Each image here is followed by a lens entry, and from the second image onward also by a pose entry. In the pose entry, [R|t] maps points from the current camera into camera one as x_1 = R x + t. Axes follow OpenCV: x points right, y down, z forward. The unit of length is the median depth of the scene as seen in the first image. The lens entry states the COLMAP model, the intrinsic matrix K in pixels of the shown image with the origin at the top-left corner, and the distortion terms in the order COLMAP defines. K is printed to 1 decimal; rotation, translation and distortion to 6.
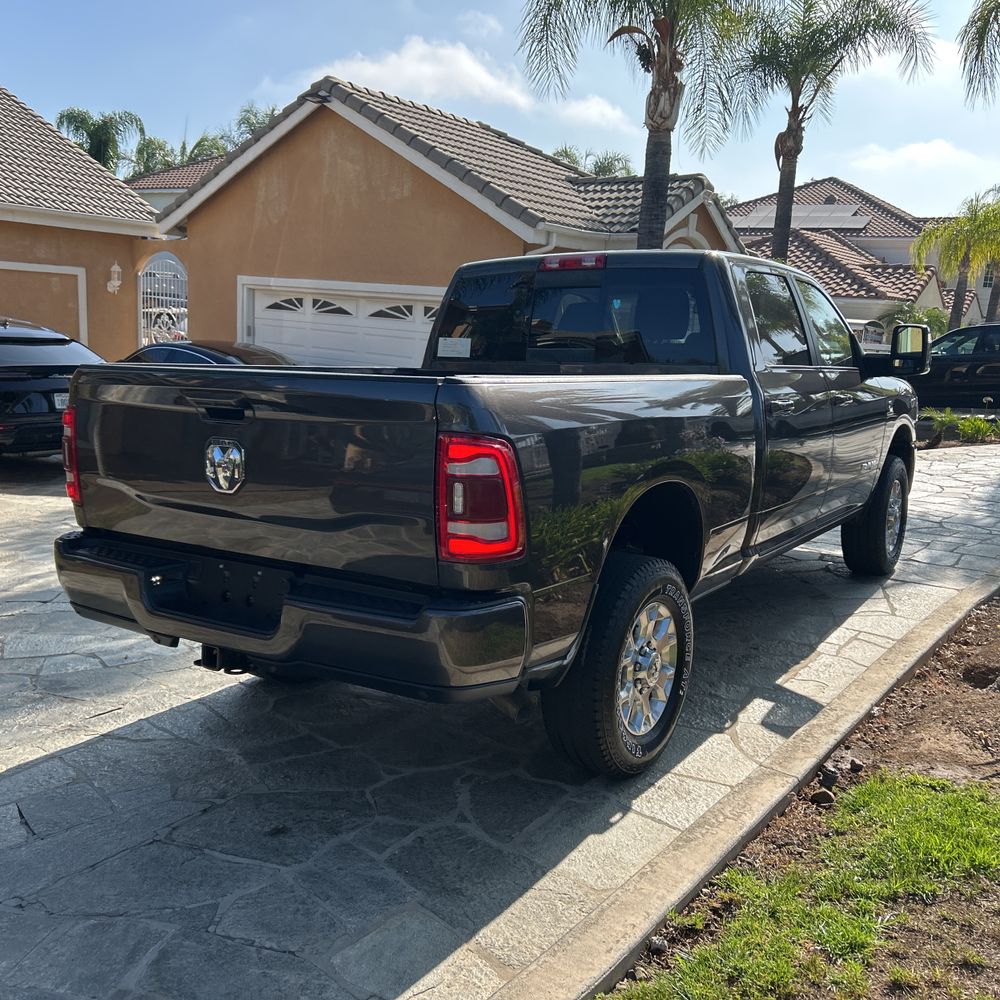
lens RADIAL K [[1022.9, 0, 487.1], [0, 1022.9, 488.4], [0, 0, 1]] dist [0.075435, -0.123524]
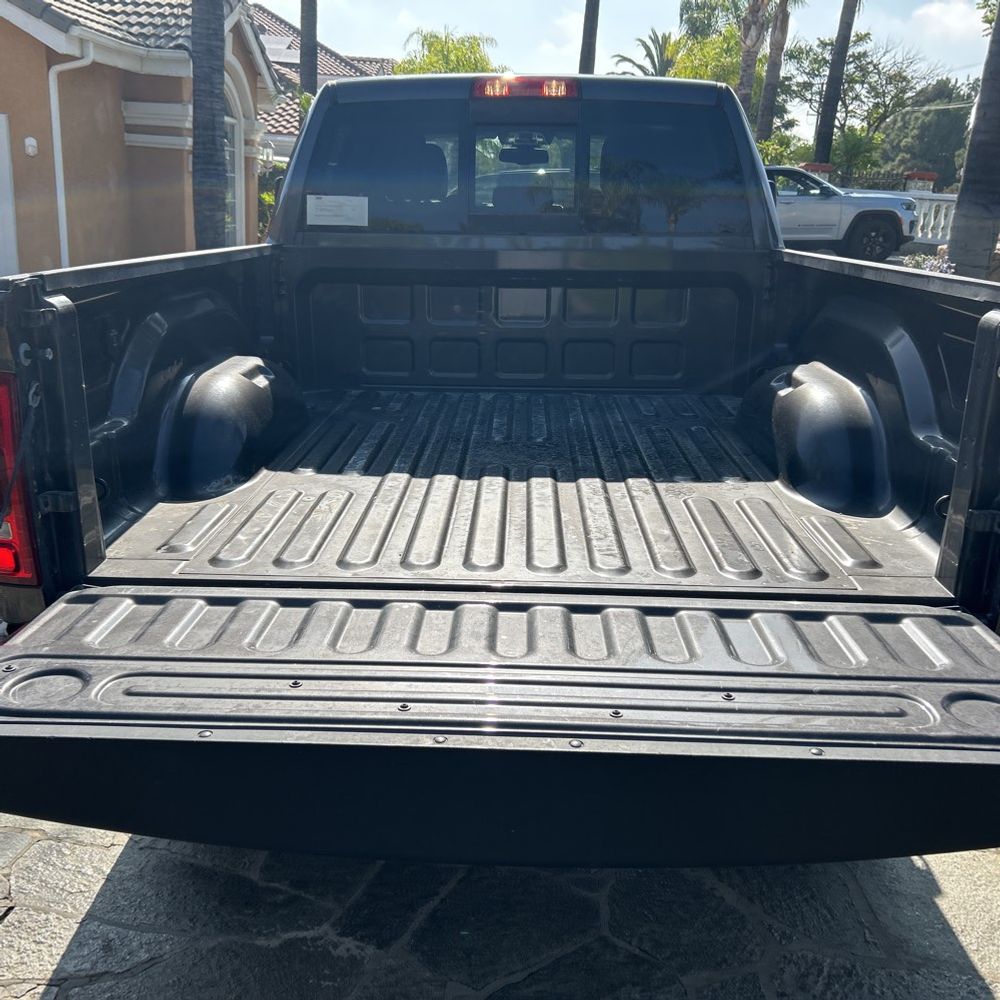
lens RADIAL K [[1023.5, 0, 467.9], [0, 1023.5, 498.3], [0, 0, 1]] dist [0.009593, 0.028846]
pose [[0.849002, -0.154328, 0.505350, -0.139416], [0.073076, 0.981500, 0.176970, -0.027940], [-0.523312, -0.113319, 0.844573, 0.157336]]
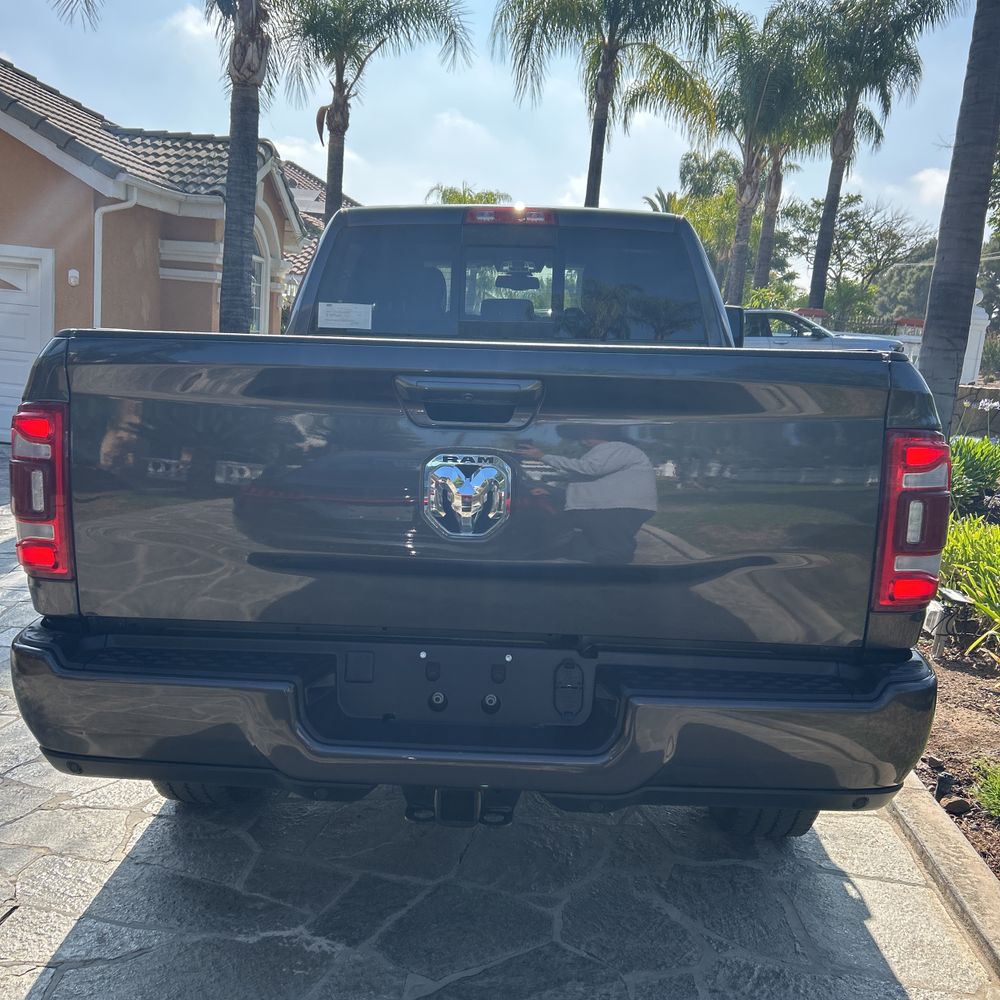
lens RADIAL K [[1027.5, 0, 469.2], [0, 1027.5, 483.1], [0, 0, 1]] dist [0.018924, 0.005076]
pose [[0.857300, -0.060926, 0.511199, -0.150121], [0.054695, 0.998132, 0.027235, -0.011888], [-0.511903, 0.004612, 0.859031, 0.125153]]
